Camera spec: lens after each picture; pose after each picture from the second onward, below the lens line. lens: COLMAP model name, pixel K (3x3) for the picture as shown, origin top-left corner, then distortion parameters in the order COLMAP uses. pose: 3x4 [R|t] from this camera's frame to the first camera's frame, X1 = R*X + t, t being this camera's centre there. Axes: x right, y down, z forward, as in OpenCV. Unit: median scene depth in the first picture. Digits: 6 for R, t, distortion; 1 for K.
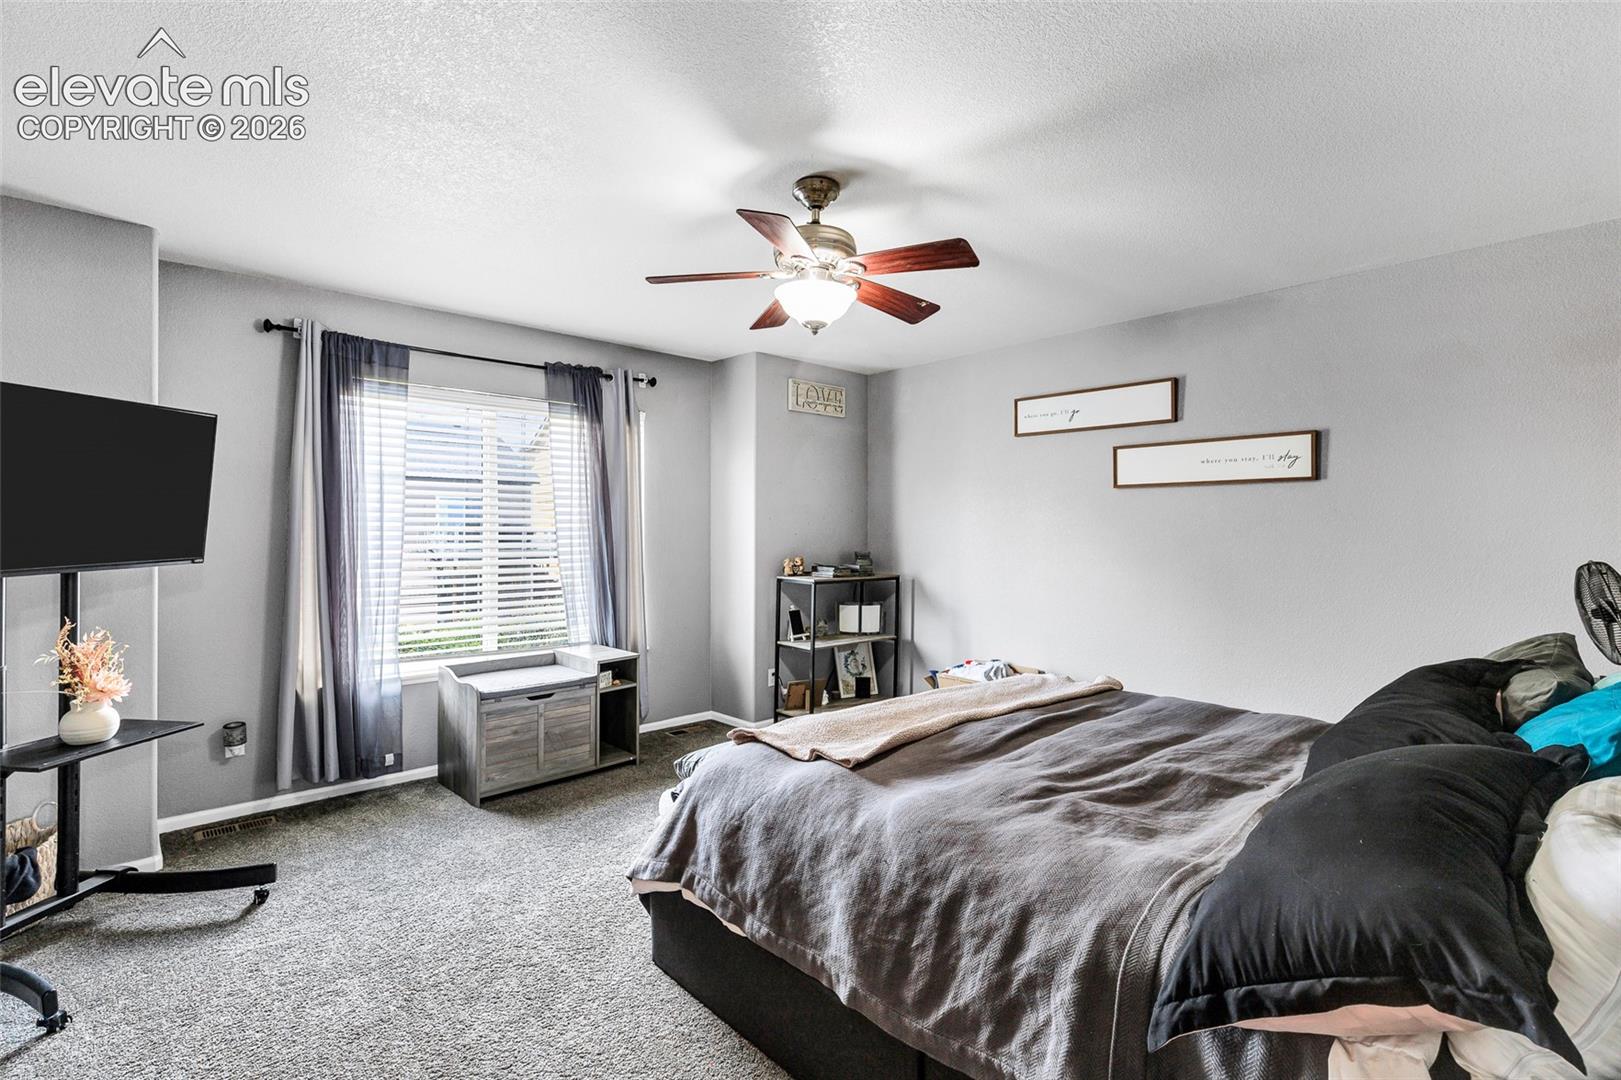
lens RADIAL K [[747.9, 0, 809.4], [0, 747.9, 529.4], [0, 0, 1]] dist [-0.000194, -0.000417]
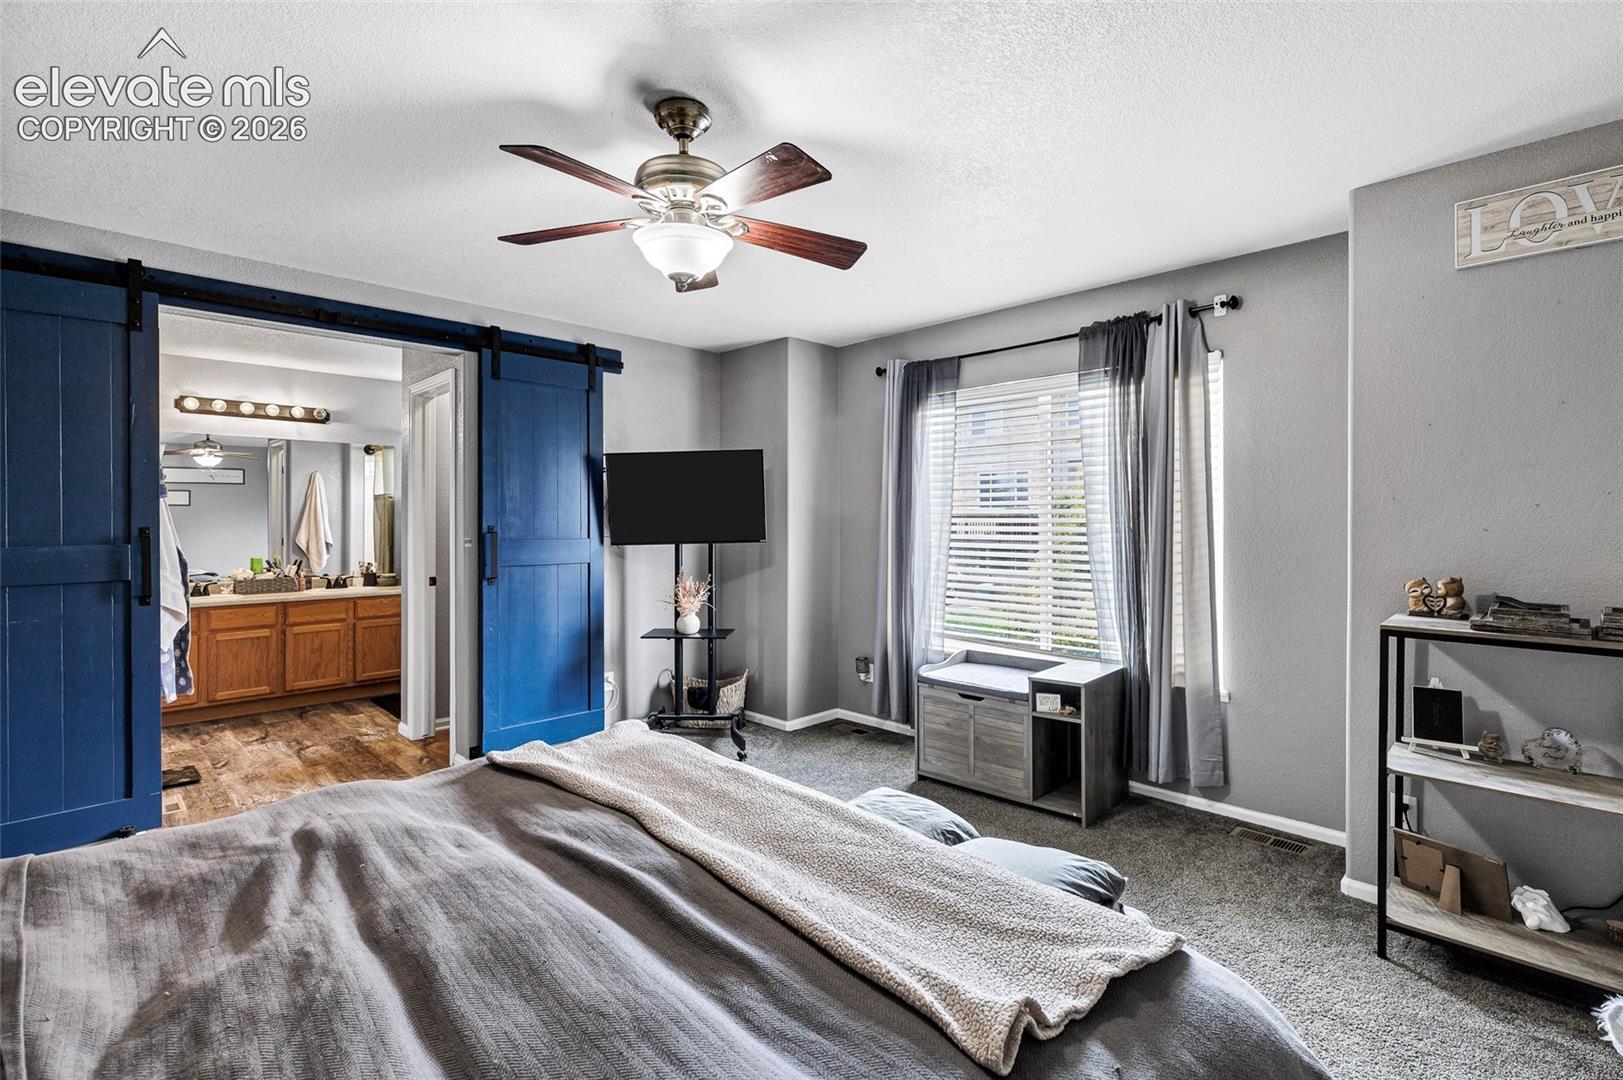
lens RADIAL K [[748.9, 0, 808.7], [0, 748.9, 527.1], [0, 0, 1]] dist [-0.000194, -0.000417]
pose [[0.046234, 0.007072, -0.998906, 0.552746], [0.001690, 0.999973, 0.007158, -0.000057], [0.998929, -0.002019, 0.046220, 0.715196]]
